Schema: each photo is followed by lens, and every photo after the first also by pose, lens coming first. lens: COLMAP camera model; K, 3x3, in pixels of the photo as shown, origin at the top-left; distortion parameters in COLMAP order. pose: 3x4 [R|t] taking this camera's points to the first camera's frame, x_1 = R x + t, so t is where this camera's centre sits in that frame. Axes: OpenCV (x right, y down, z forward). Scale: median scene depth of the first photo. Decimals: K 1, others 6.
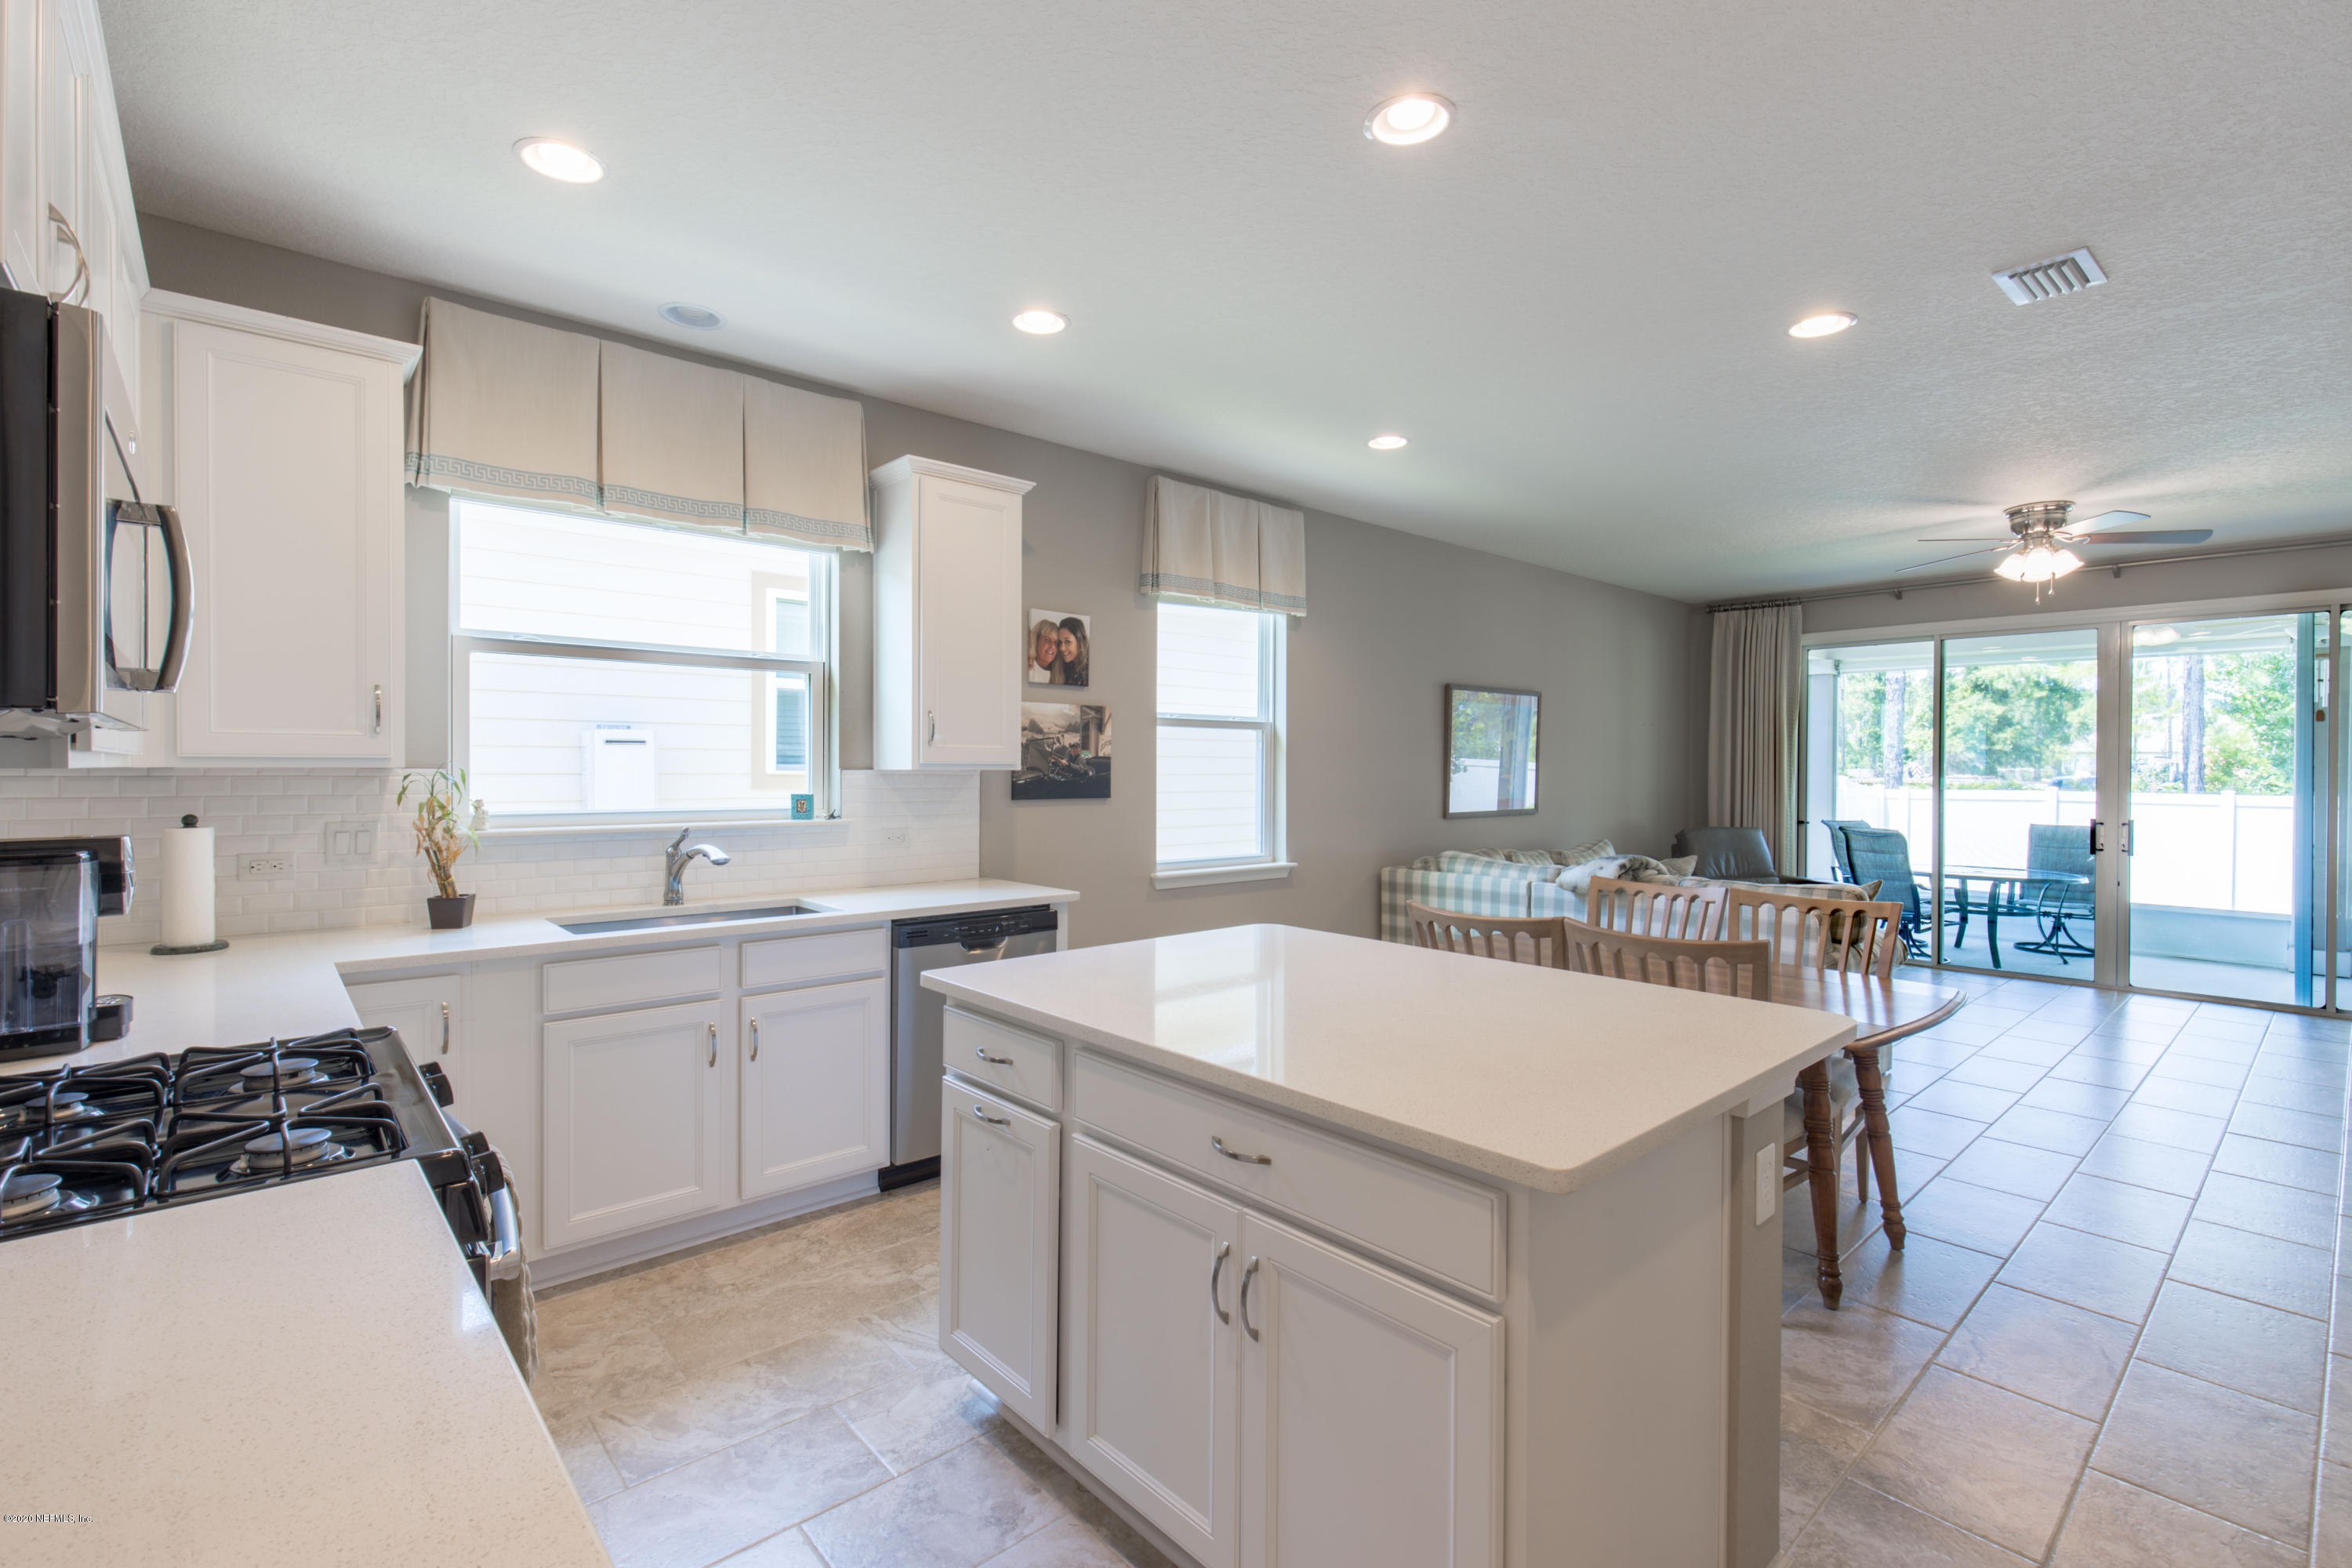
lens RADIAL K [[1052.9, 0, 1172.0], [0, 1052.9, 774.3], [0, 0, 1]] dist [0.005399, -0.001523]
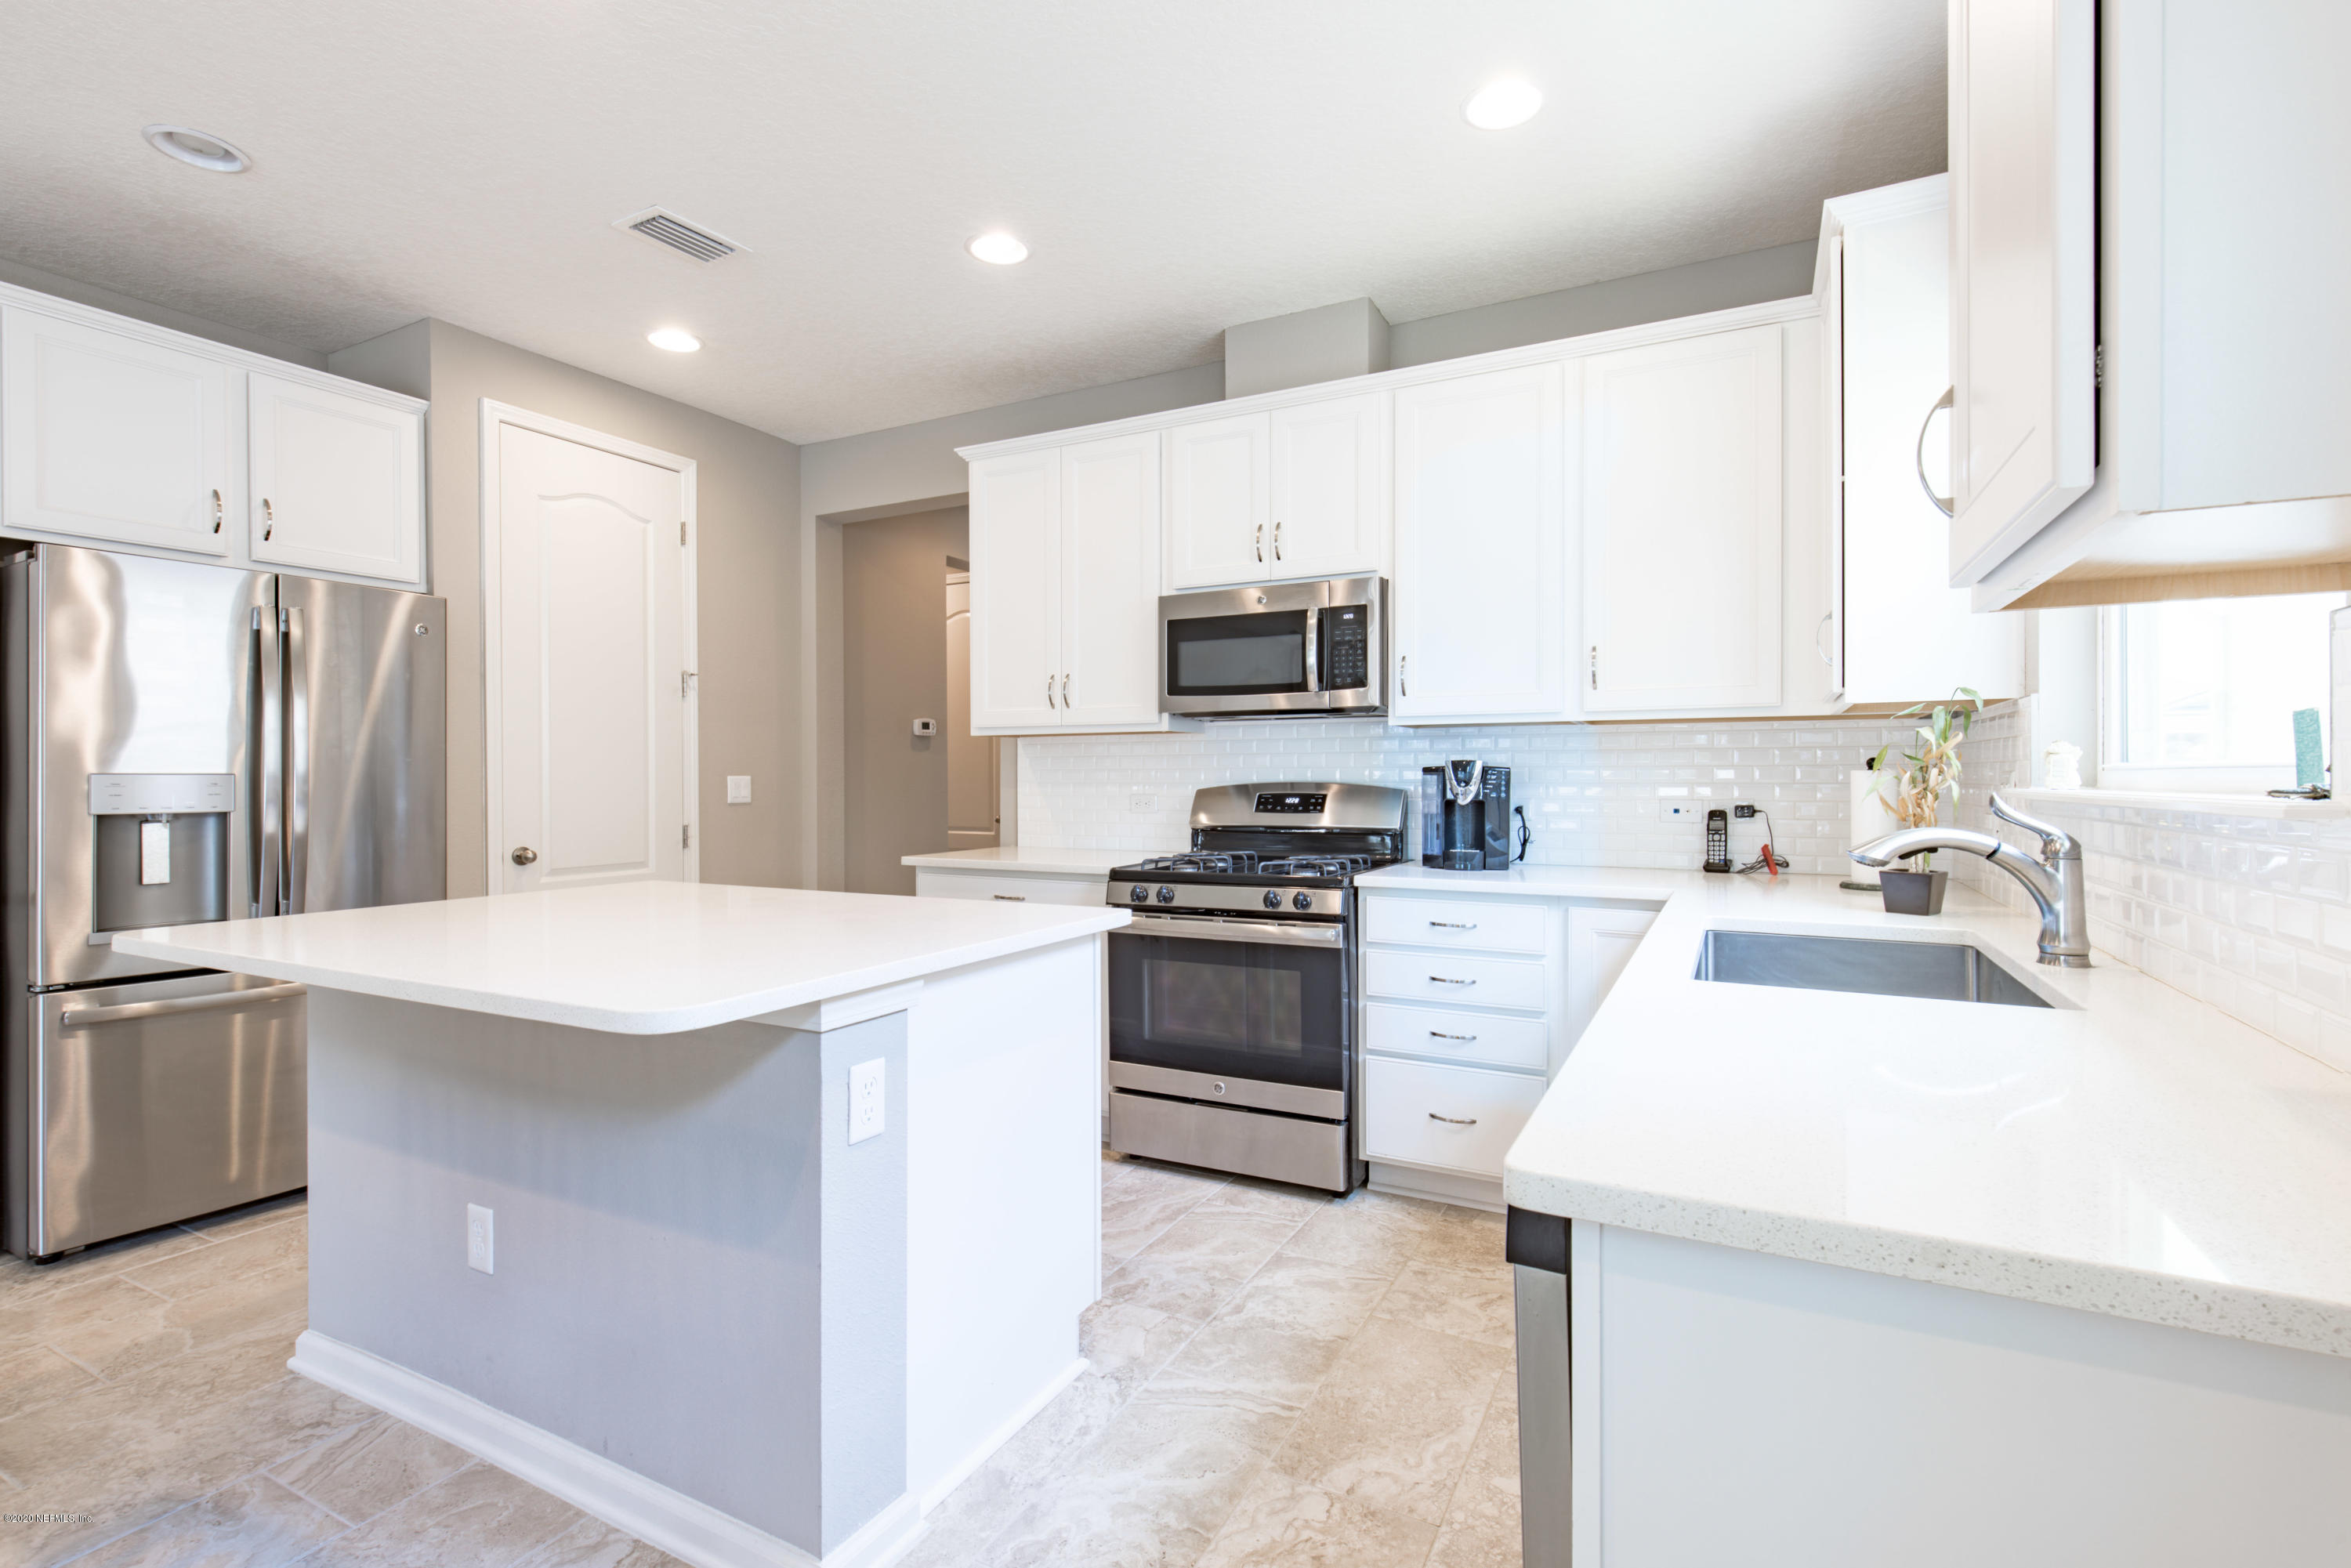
lens RADIAL K [[1052.5, 0, 1180.0], [0, 1052.5, 782.5], [0, 0, 1]] dist [0.005399, -0.001523]
pose [[-0.935178, -0.002246, -0.354171, 0.036001], [-0.005368, 0.999955, 0.007832, 0.034281], [0.354138, 0.009225, -0.935148, 1.029503]]
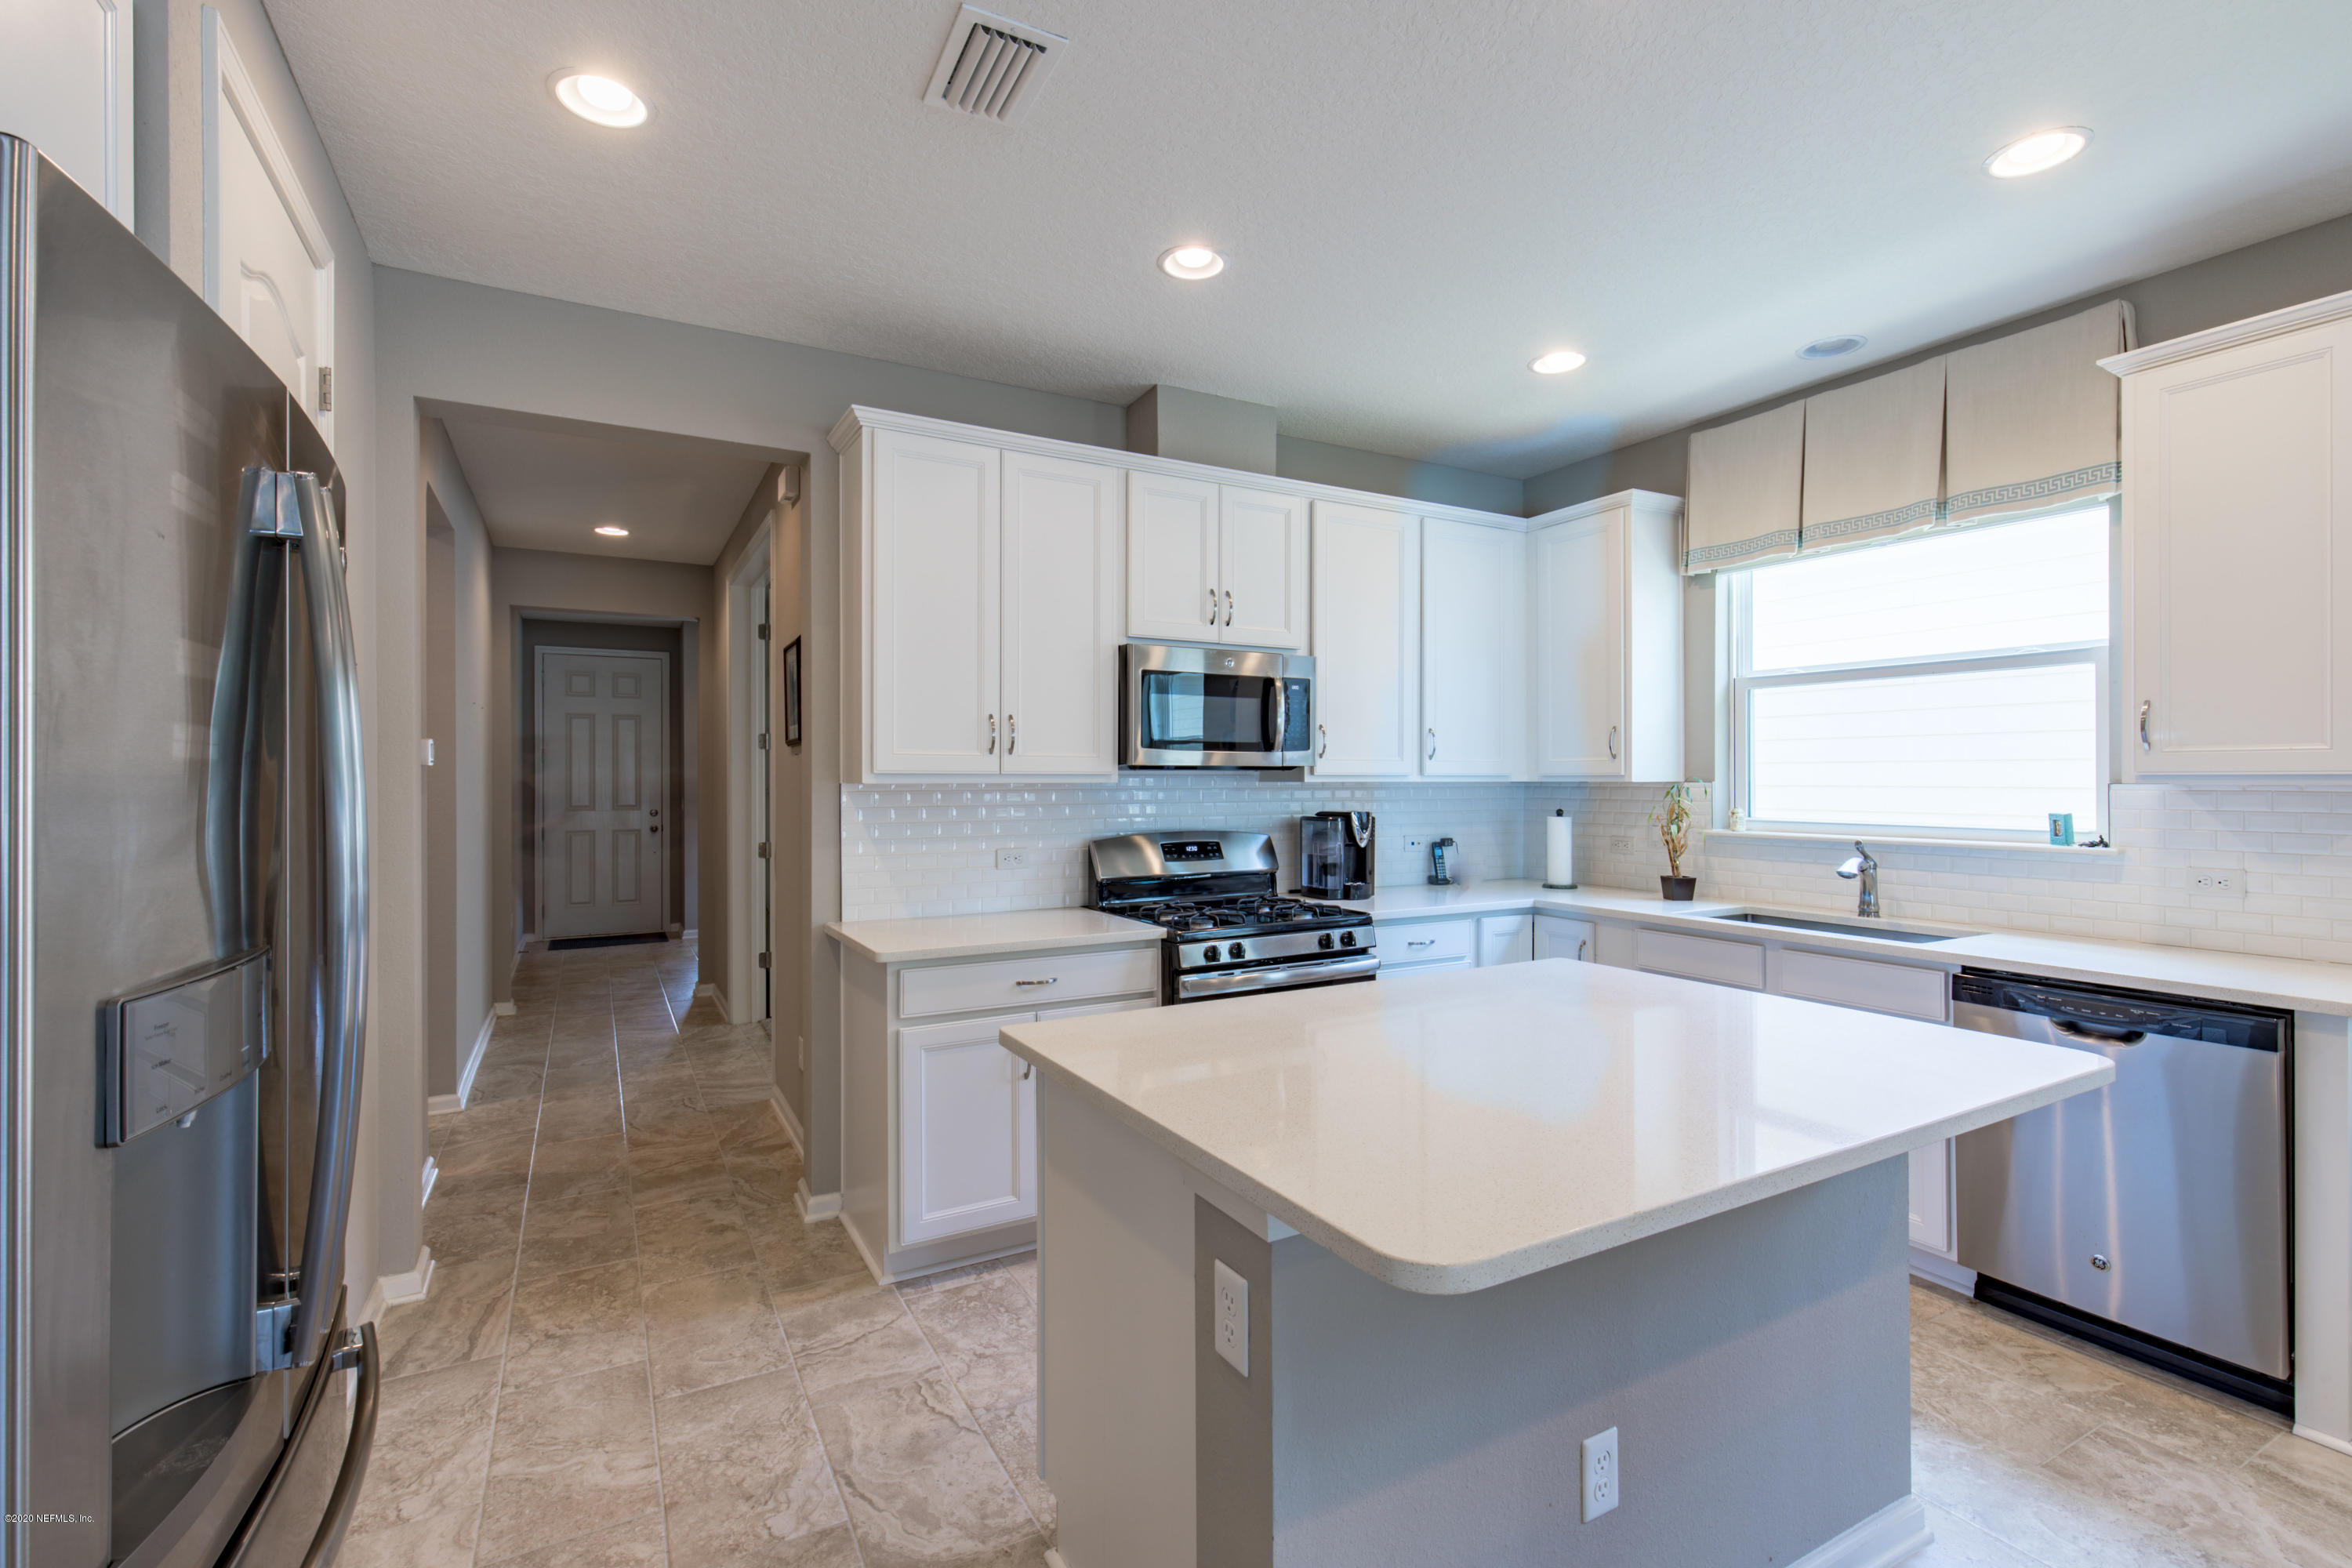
lens RADIAL K [[1052.9, 0, 1162.5], [0, 1052.9, 779.3], [0, 0, 1]] dist [0.005399, -0.001523]
pose [[-0.222879, -0.004358, -0.974836, 0.531485], [-0.005905, 0.999978, -0.003121, -0.000976], [0.974828, 0.005061, -0.222899, 0.446735]]
